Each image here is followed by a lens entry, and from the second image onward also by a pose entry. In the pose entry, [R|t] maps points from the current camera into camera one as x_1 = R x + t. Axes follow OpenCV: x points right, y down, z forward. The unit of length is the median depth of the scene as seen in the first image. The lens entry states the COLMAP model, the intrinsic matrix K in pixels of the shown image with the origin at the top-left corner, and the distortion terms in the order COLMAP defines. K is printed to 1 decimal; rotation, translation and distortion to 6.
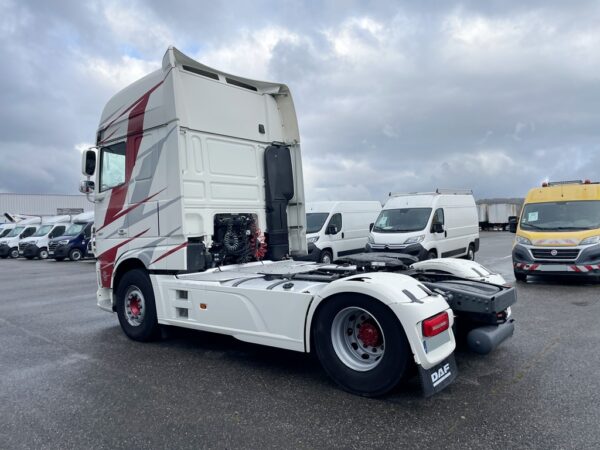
lens RADIAL K [[451.1, 0, 303.2], [0, 451.1, 225.4], [0, 0, 1]] dist [0.077157, -0.002654]
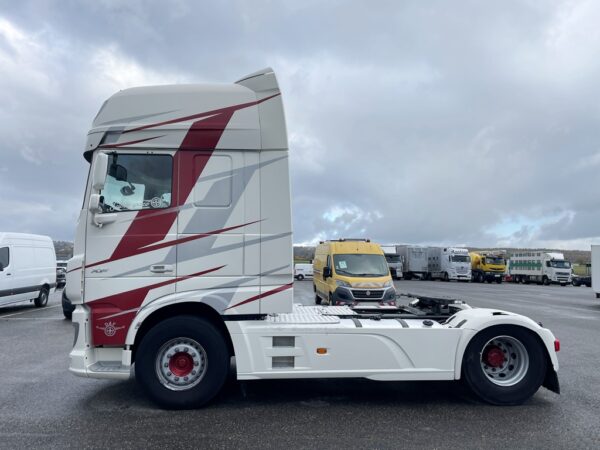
lens RADIAL K [[460.3, 0, 300.2], [0, 460.3, 232.0], [0, 0, 1]] dist [0.073998, -0.004540]
pose [[0.724324, 0.084809, 0.684224, -0.821320], [-0.031036, 0.995410, -0.090525, 0.017515], [-0.688761, 0.044334, 0.723632, 0.284826]]
